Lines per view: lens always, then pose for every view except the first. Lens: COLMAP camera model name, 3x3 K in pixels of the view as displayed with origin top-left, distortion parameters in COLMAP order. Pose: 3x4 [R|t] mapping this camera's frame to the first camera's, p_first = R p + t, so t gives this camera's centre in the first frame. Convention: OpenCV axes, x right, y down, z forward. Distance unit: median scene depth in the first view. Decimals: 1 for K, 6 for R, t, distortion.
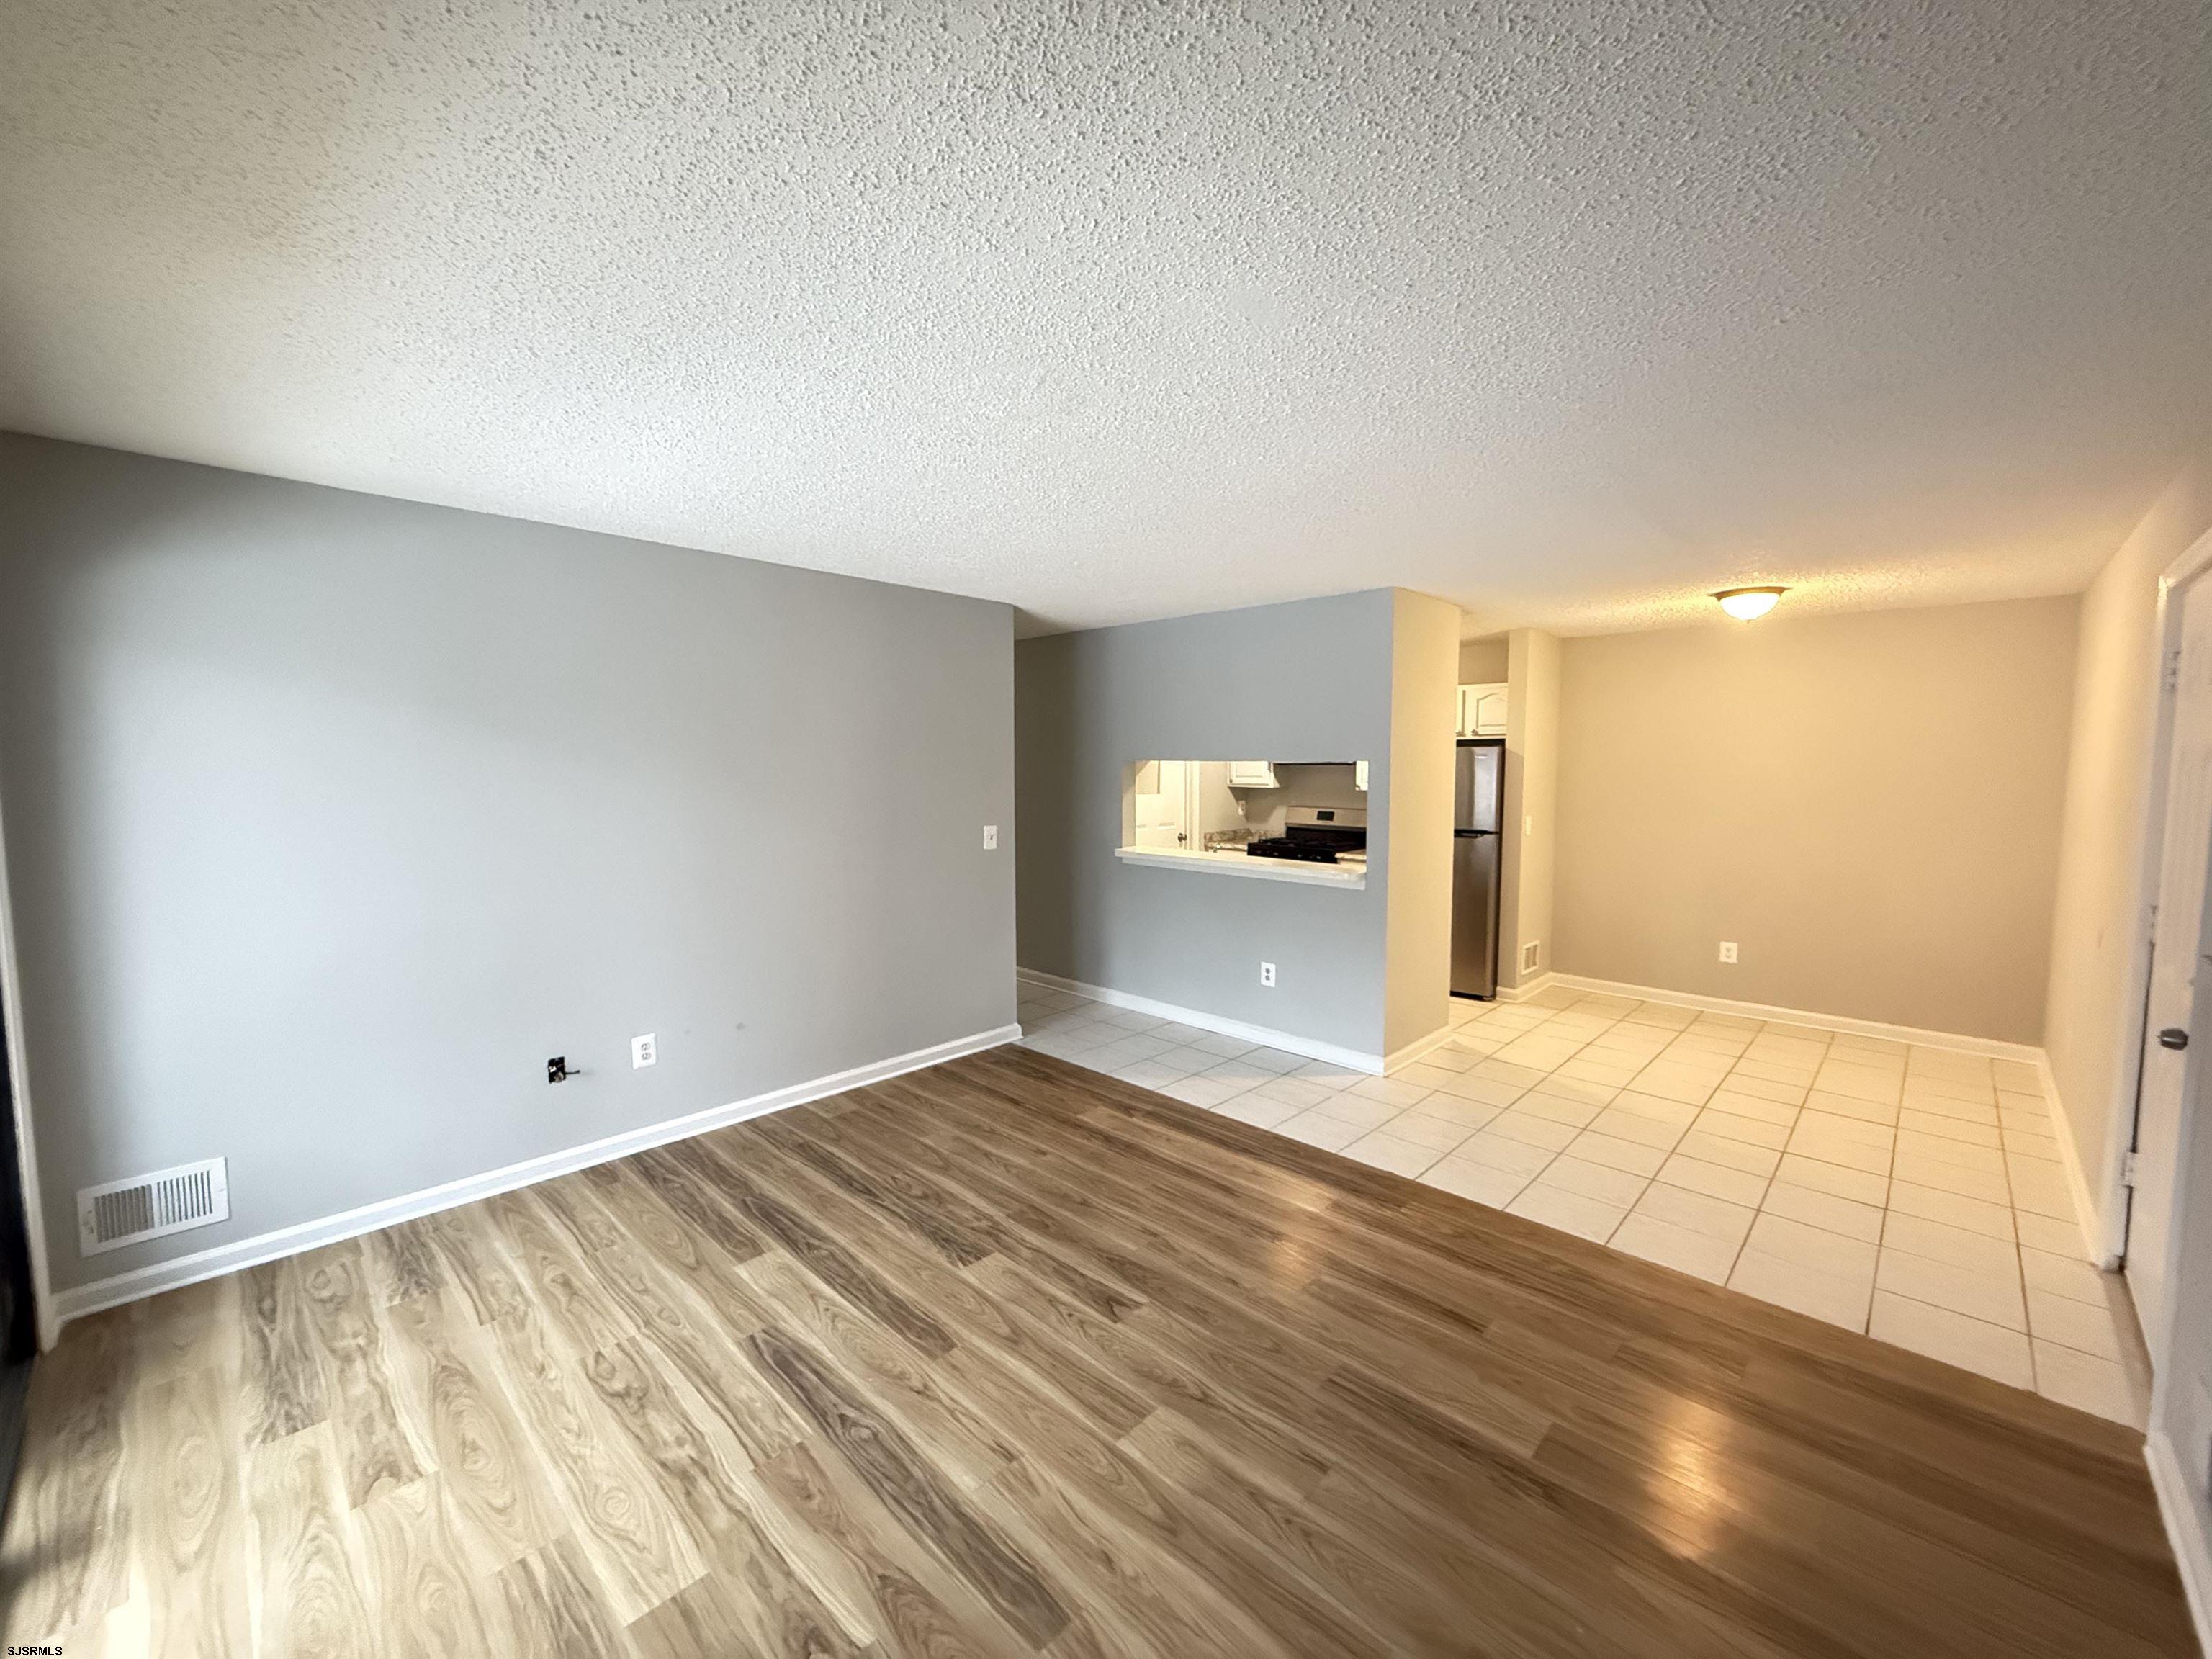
lens RADIAL K [[879.2, 0, 1106.3], [0, 879.2, 830.8], [0, 0, 1]] dist [-0.002117, 0.000570]
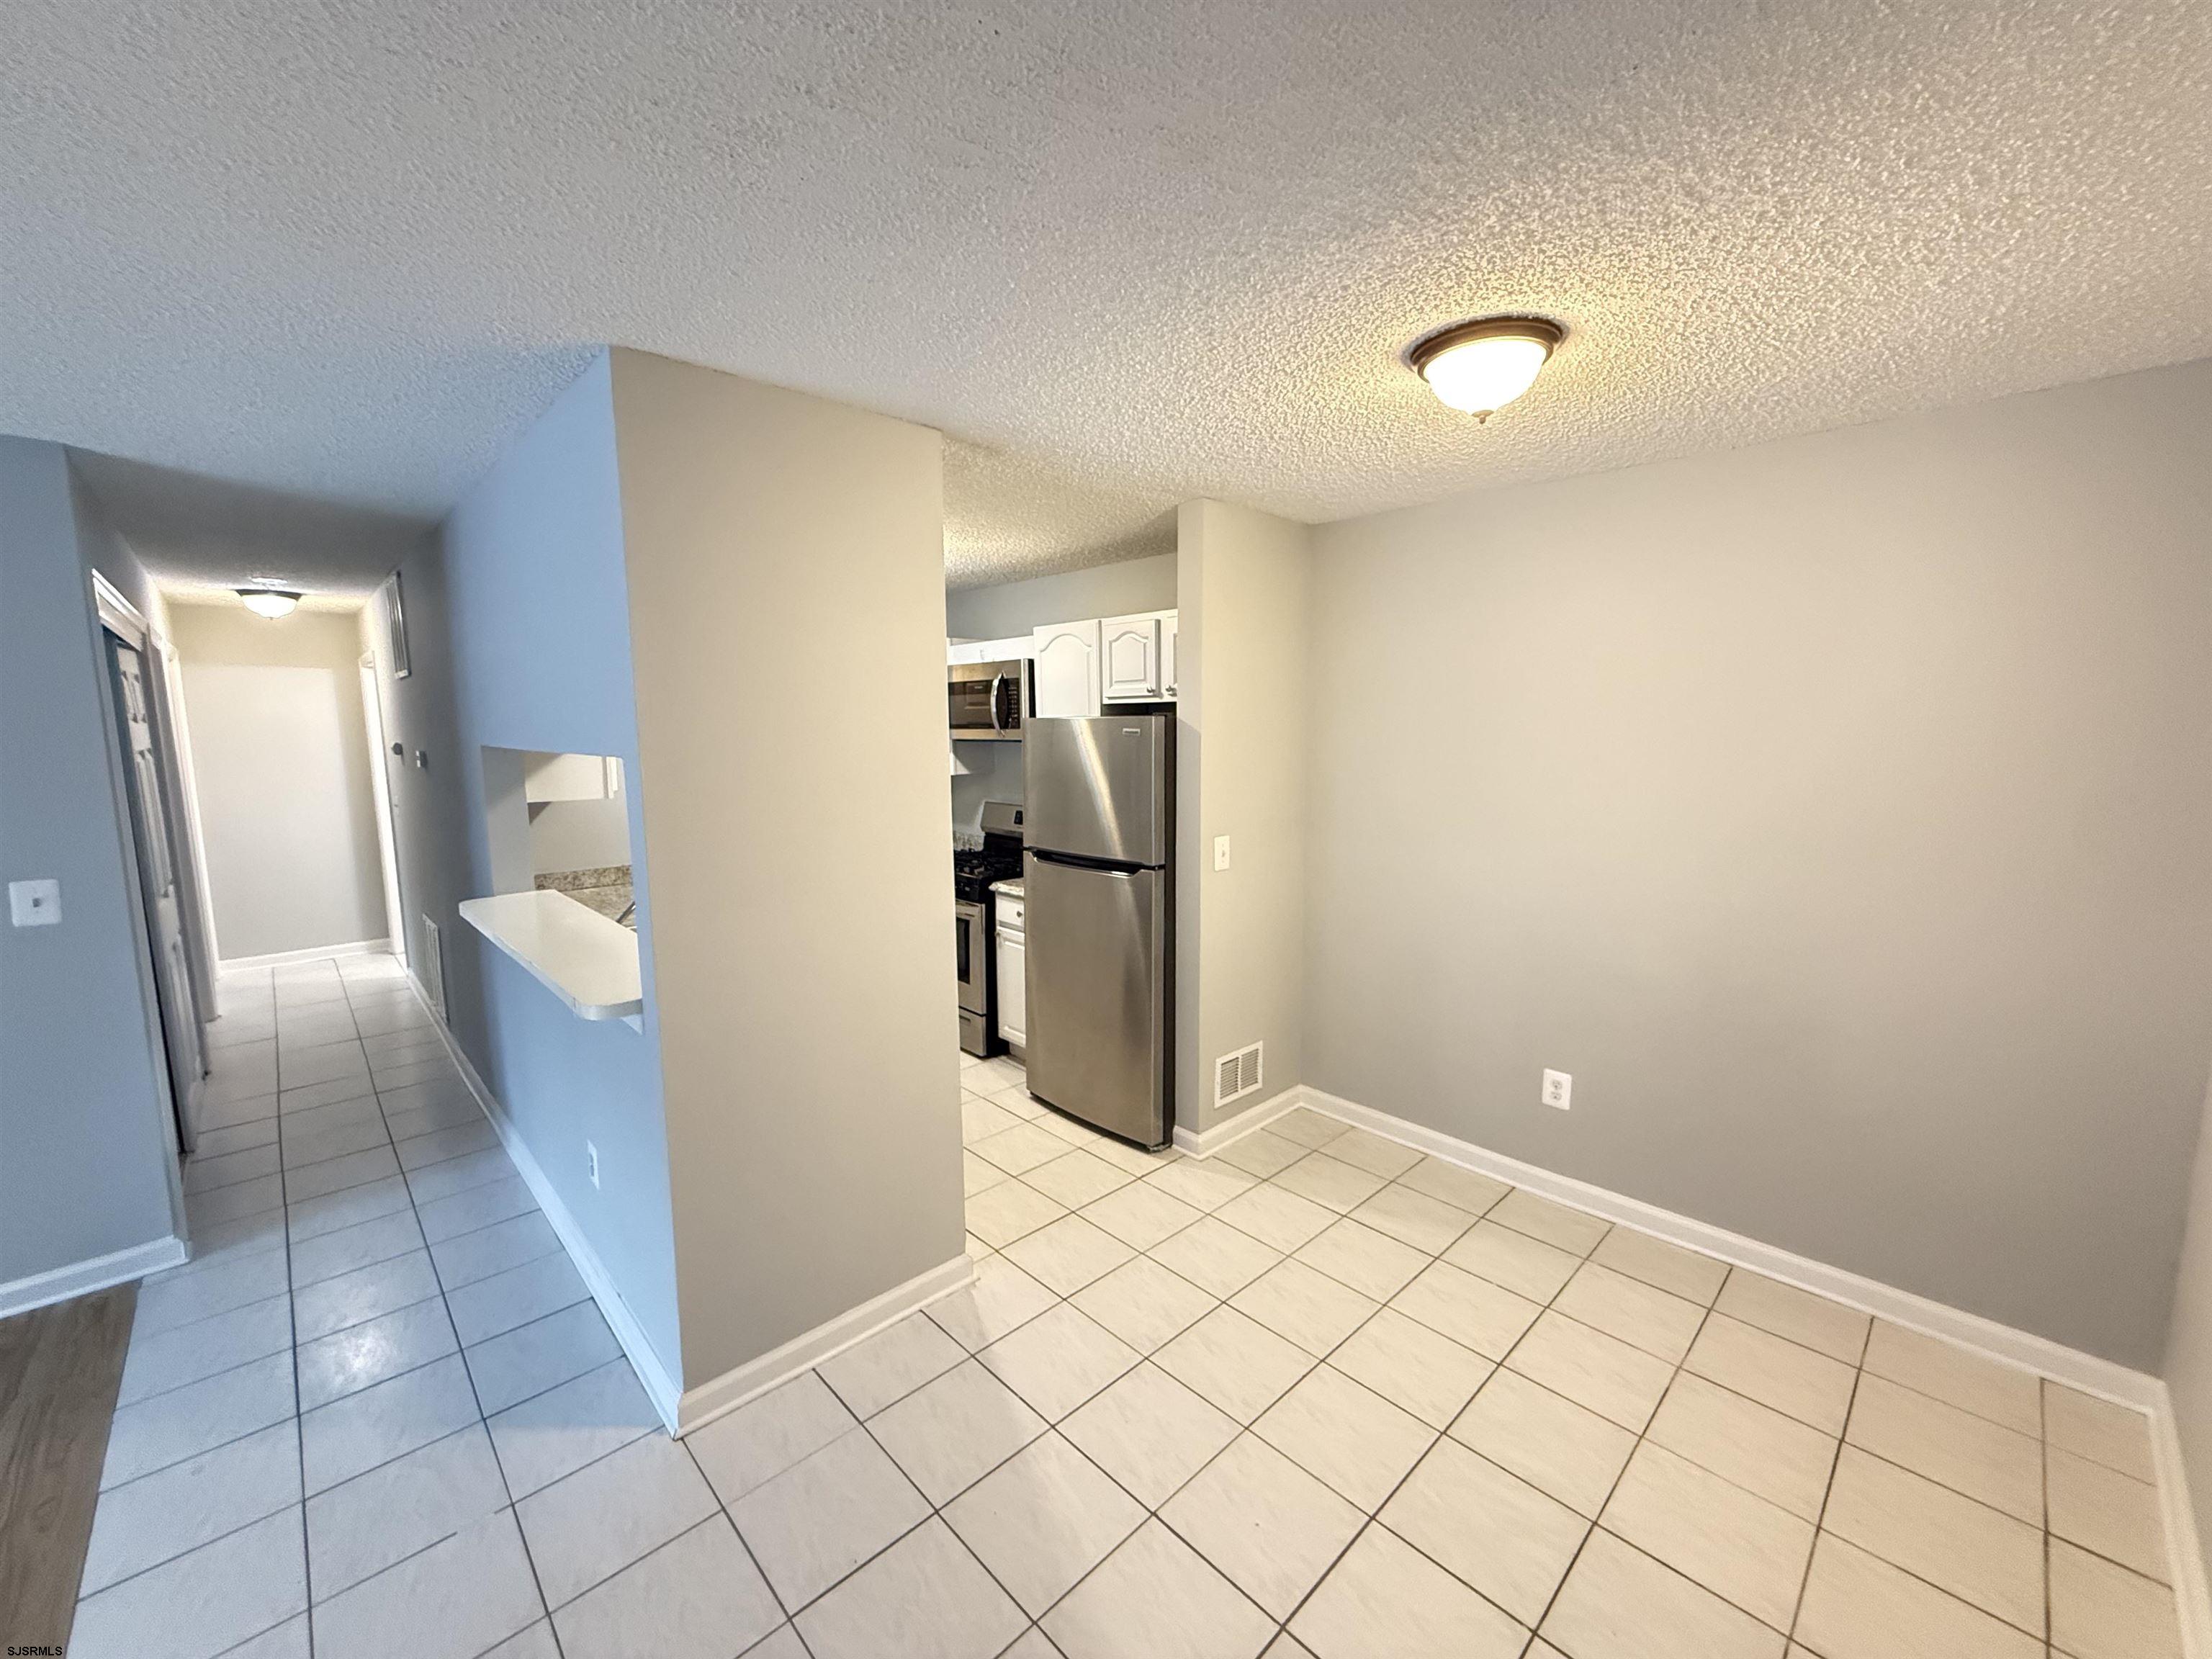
lens RADIAL K [[879.2, 0, 1106.0], [0, 879.2, 830.4], [0, 0, 1]] dist [-0.002117, 0.000570]
pose [[0.999228, -0.000933, -0.039283, 0.788067], [0.002639, 0.999054, 0.043416, -0.084982], [0.039205, -0.043486, 0.998284, 0.785331]]
